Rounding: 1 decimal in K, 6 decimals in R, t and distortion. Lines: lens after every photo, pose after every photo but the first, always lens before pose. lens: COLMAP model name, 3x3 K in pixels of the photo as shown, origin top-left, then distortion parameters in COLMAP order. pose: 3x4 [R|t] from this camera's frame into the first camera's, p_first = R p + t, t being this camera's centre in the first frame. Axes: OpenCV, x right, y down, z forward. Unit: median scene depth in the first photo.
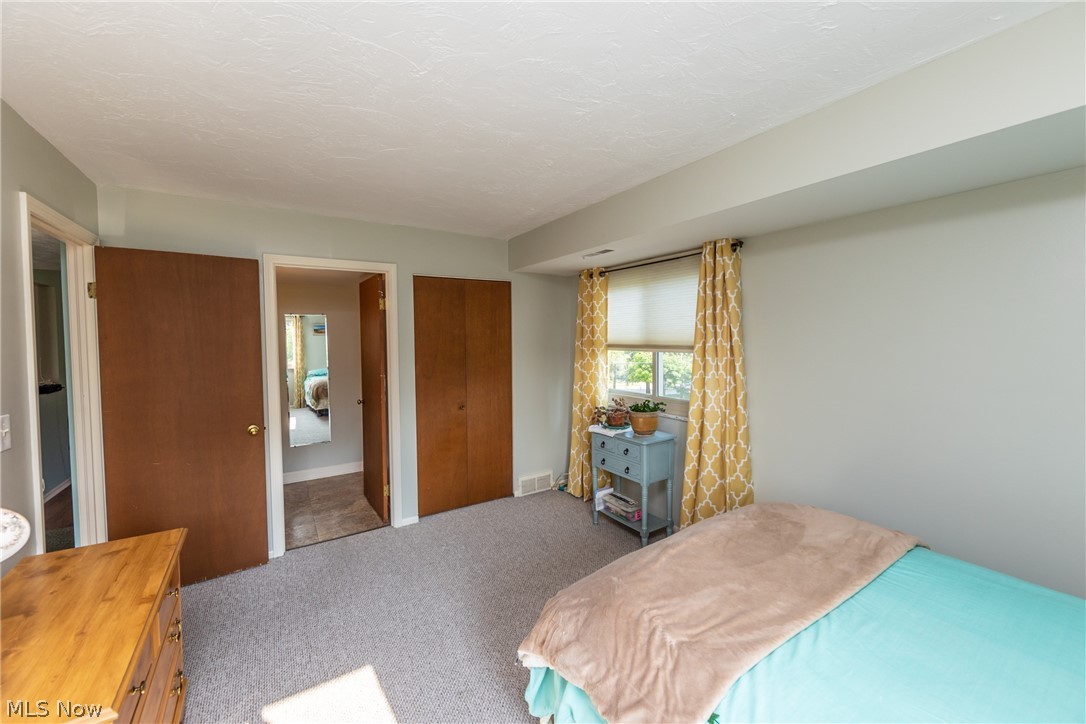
lens RADIAL K [[425.8, 0, 544.3], [0, 425.8, 361.4], [0, 0, 1]] dist [0.001598, -0.000212]
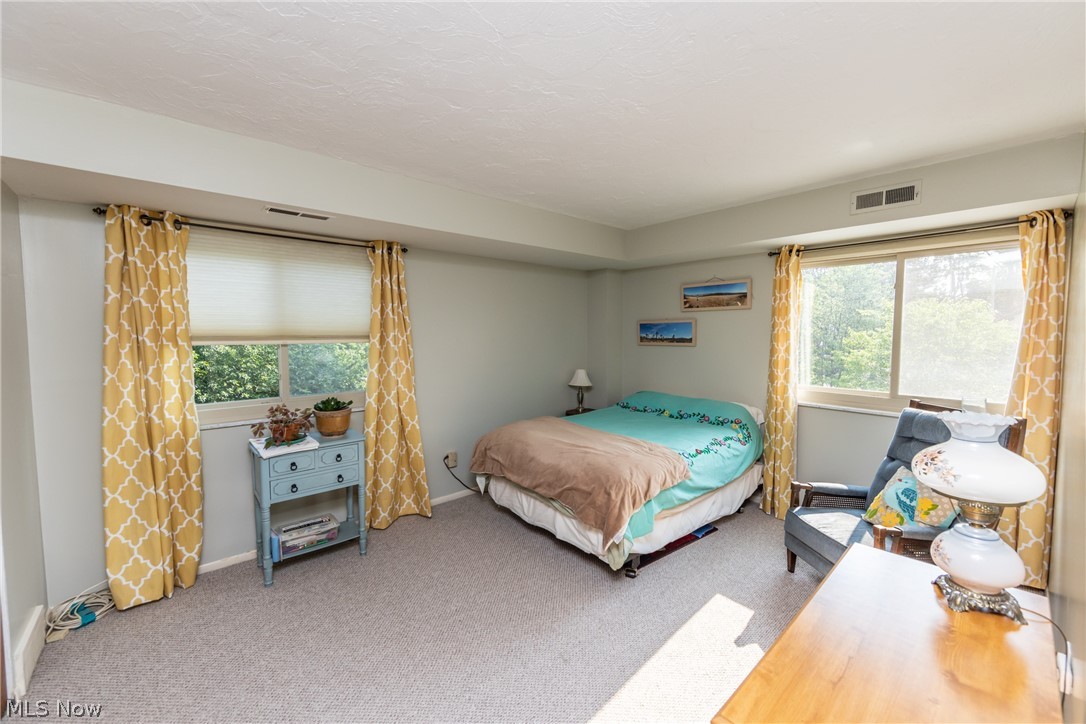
lens RADIAL K [[425.8, 0, 544.2], [0, 425.8, 355.4], [0, 0, 1]] dist [0.001598, -0.000212]
pose [[-0.139920, -0.062615, 0.988181, -0.667170], [0.048688, 0.996356, 0.070027, -0.034917], [-0.988965, 0.057911, -0.136362, 0.647599]]
